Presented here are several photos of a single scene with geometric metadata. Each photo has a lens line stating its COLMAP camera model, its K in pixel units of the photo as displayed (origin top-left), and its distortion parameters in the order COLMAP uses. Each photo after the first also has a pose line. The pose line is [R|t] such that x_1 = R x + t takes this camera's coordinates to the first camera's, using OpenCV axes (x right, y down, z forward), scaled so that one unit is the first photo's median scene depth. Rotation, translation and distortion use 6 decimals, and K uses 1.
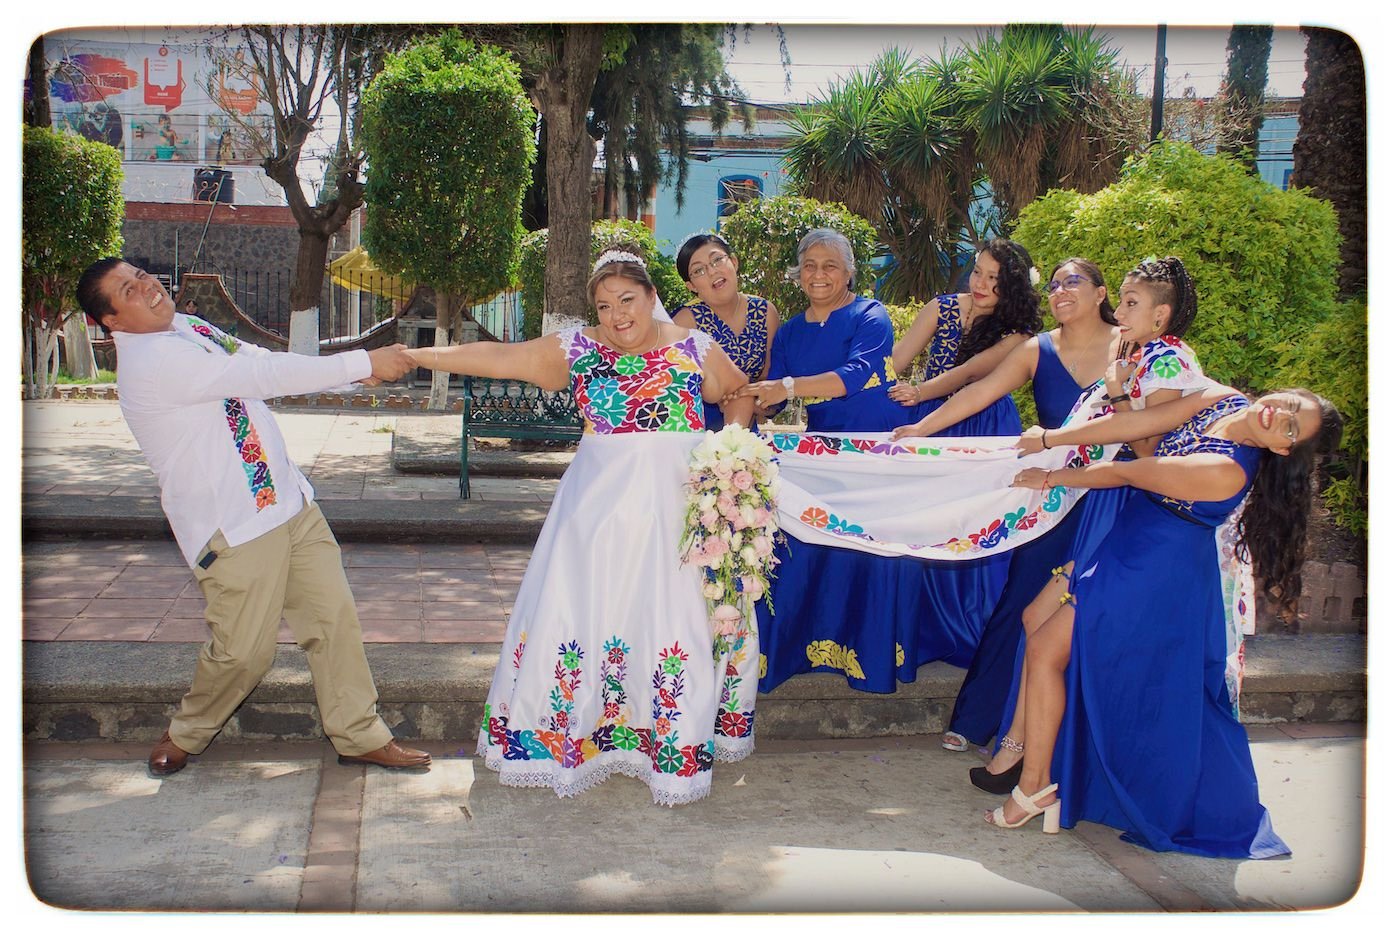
lens RADIAL K [[2922.4, 0, 700.0], [0, 2922.4, 466.6], [0, 0, 1]] dist [-0.125240, 0.000000]
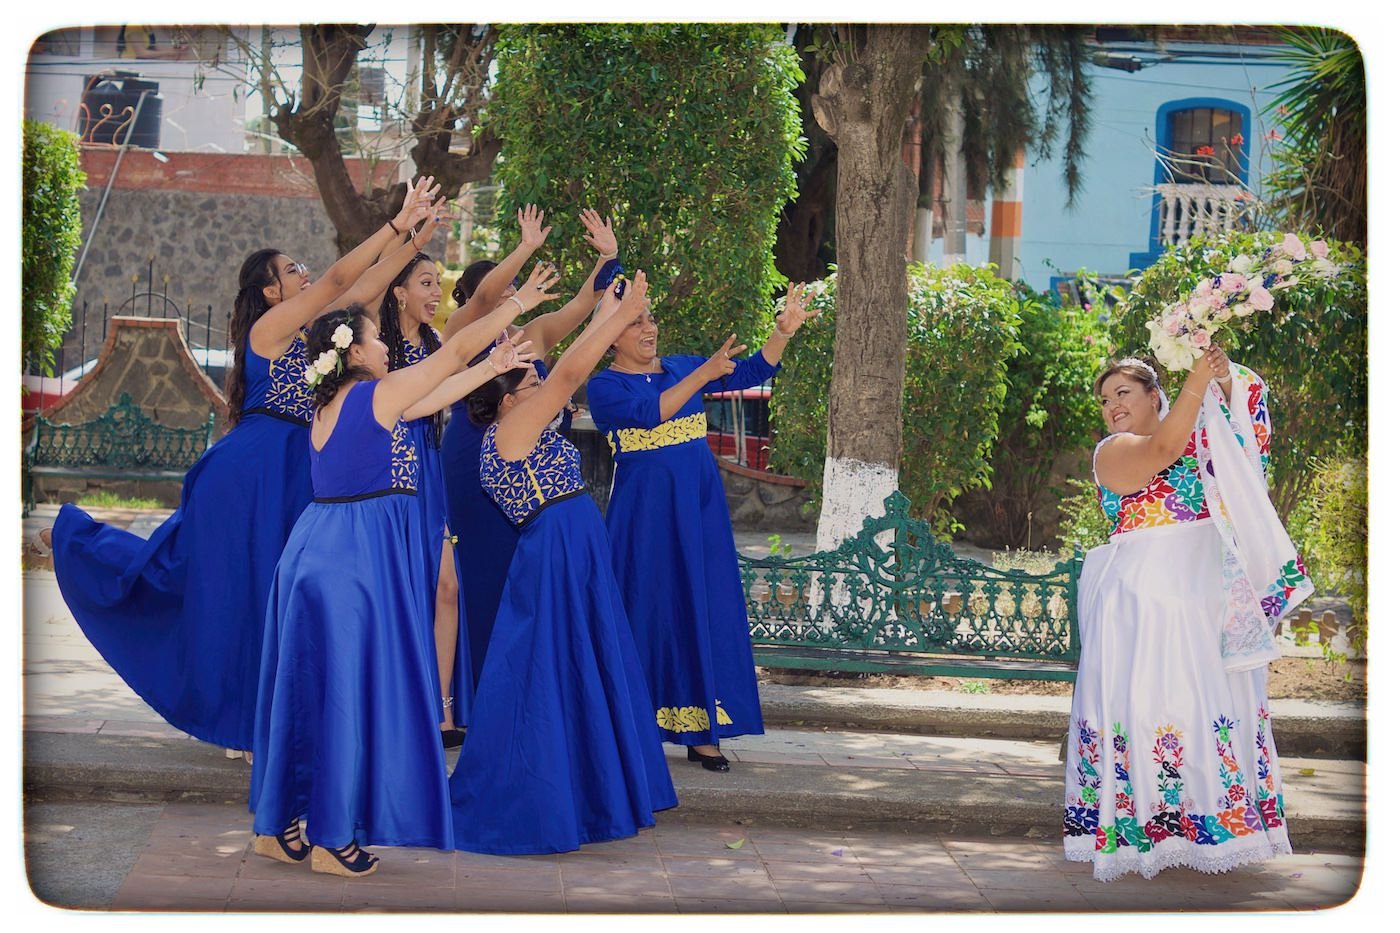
lens RADIAL K [[2922.4, 0, 700.6], [0, 2922.4, 465.3], [0, 0, 1]] dist [-0.125240, 0.000000]
pose [[0.993197, 0.013208, -0.115699, -0.011444], [-0.023324, 0.995977, -0.086526, 0.003130], [0.114090, 0.088635, 0.989509, 0.495282]]
